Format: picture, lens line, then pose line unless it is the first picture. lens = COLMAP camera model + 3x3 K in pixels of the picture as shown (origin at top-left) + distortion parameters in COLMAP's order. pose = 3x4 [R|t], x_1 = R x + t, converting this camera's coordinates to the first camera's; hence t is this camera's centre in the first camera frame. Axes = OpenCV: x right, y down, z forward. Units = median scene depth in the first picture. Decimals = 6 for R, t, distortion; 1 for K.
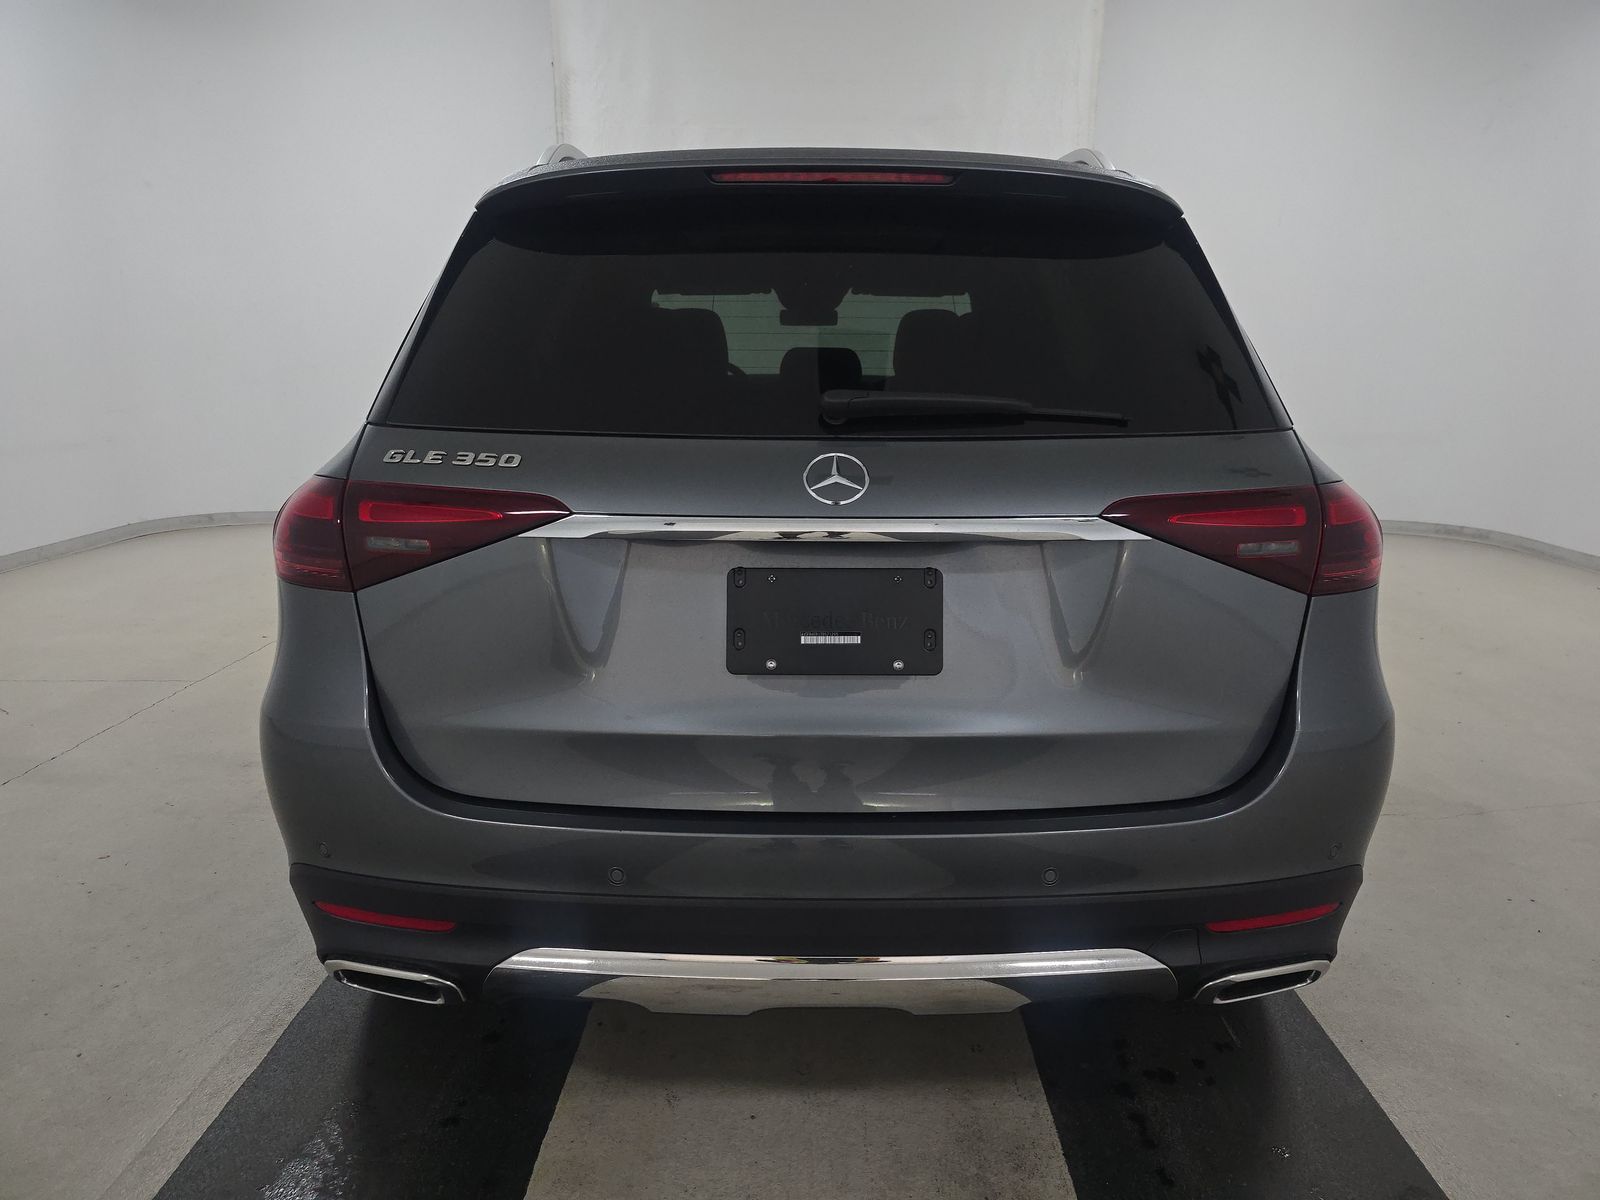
lens RADIAL K [[1102.7, 0, 809.8], [0, 1102.7, 599.7], [0, 0, 1]] dist [0.004580, -0.001312]
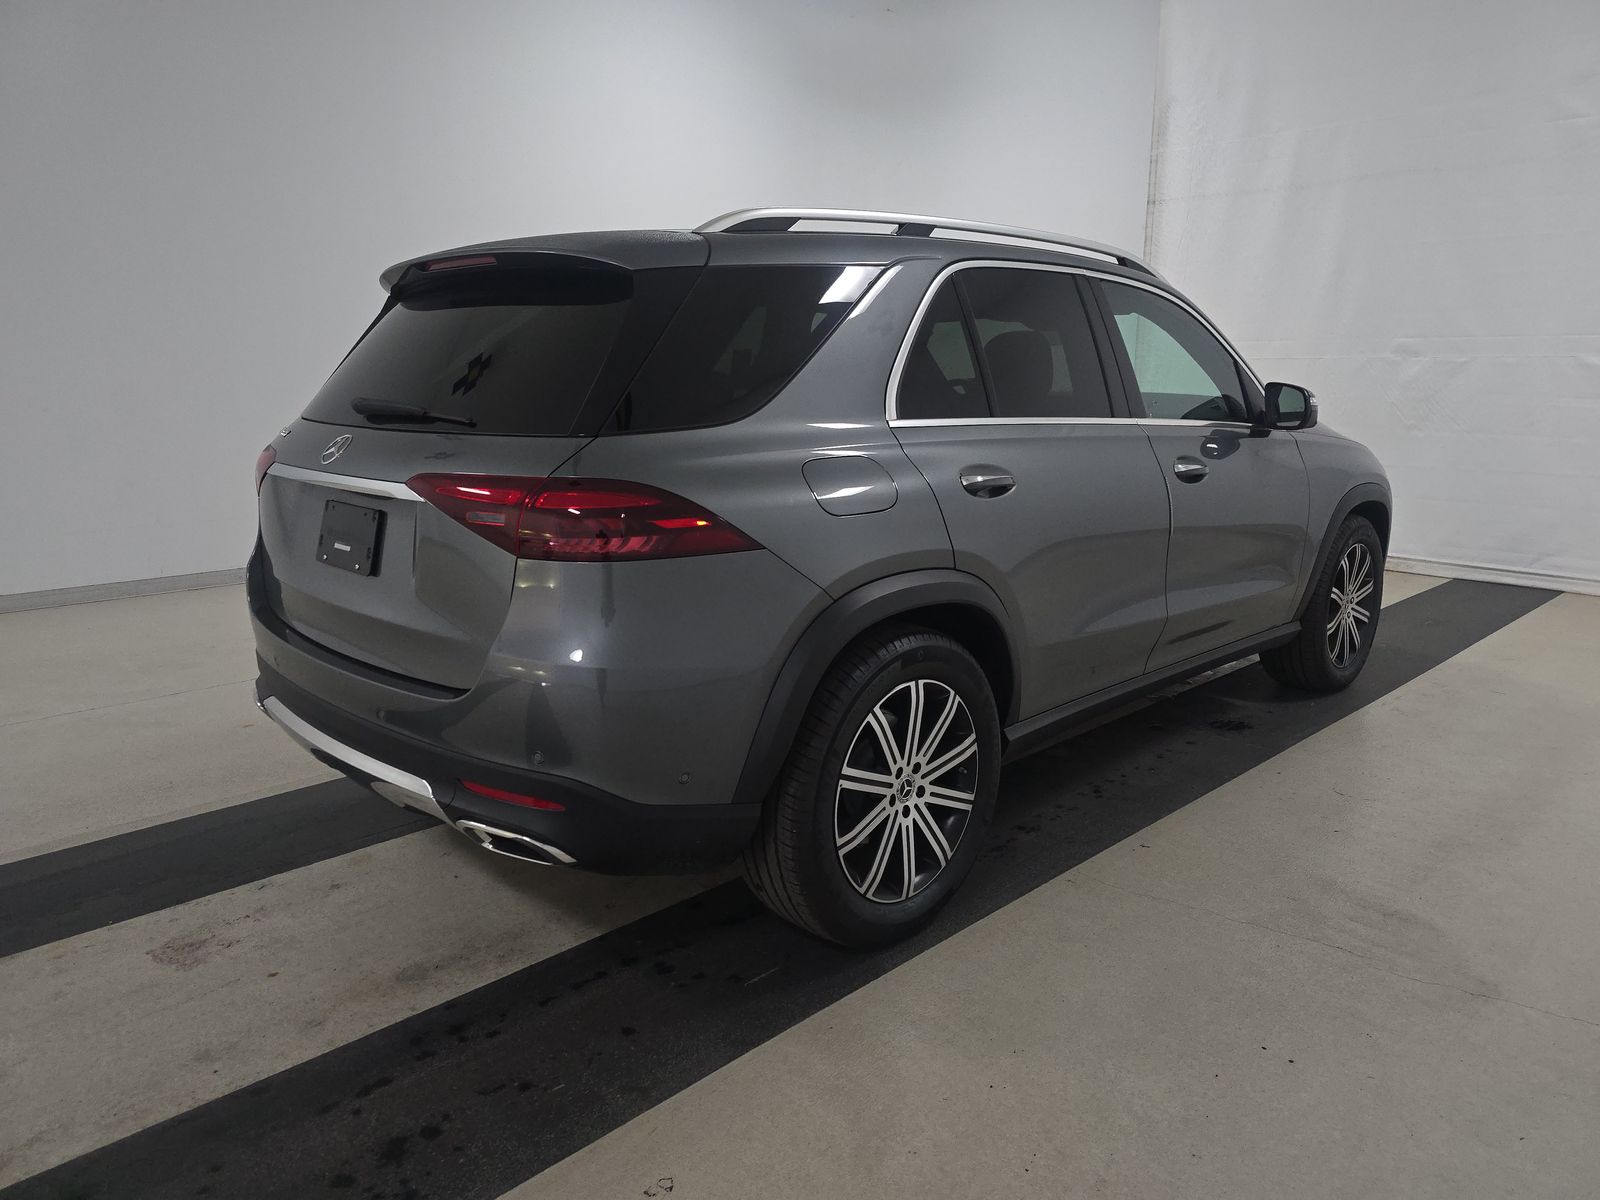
lens RADIAL K [[1102.7, 0, 809.8], [0, 1102.7, 599.7], [0, 0, 1]] dist [0.004580, -0.001312]
pose [[0.692577, 0.138968, -0.707831, 1.598419], [-0.148991, 0.987667, 0.048127, -0.066629], [0.705789, 0.072129, 0.704741, 0.298306]]
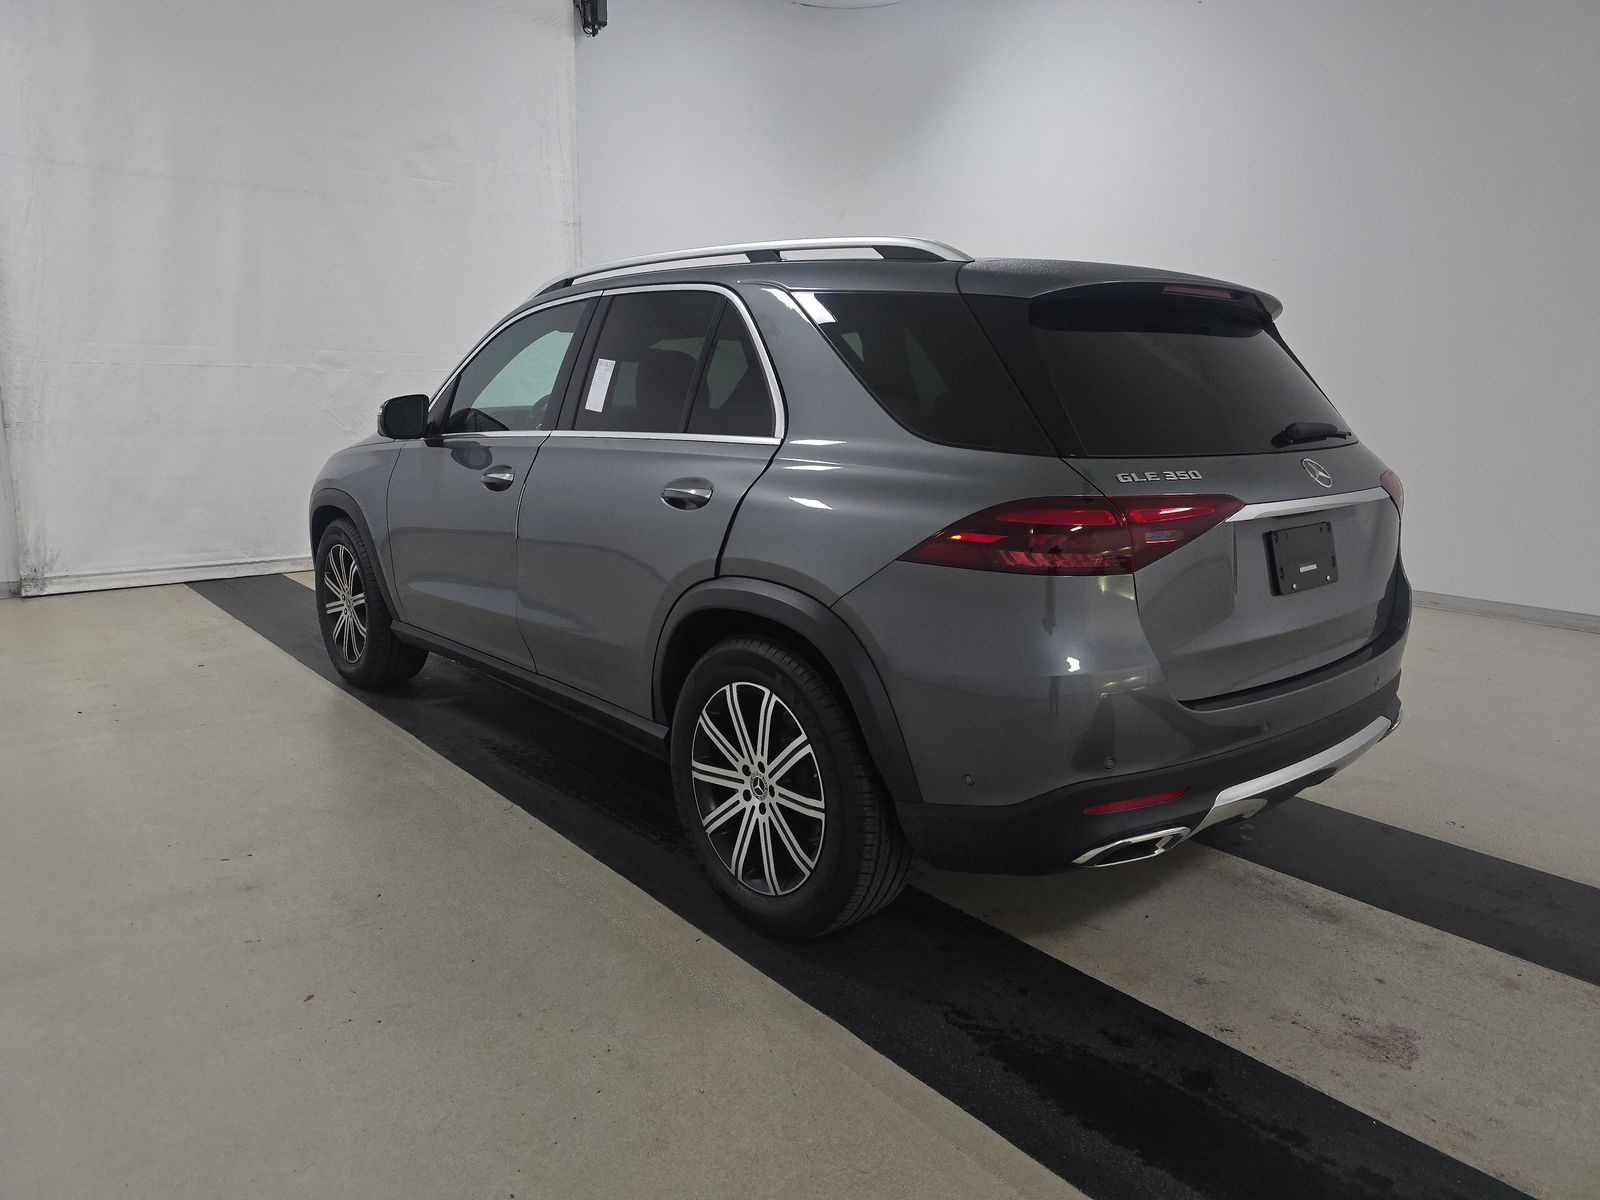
lens RADIAL K [[1102.7, 0, 809.8], [0, 1102.7, 599.7], [0, 0, 1]] dist [0.004580, -0.001312]
pose [[0.751362, -0.125040, 0.647936, -1.568984], [0.134921, 0.990251, 0.034643, -0.074466], [-0.645951, 0.061391, 0.760907, 0.177139]]
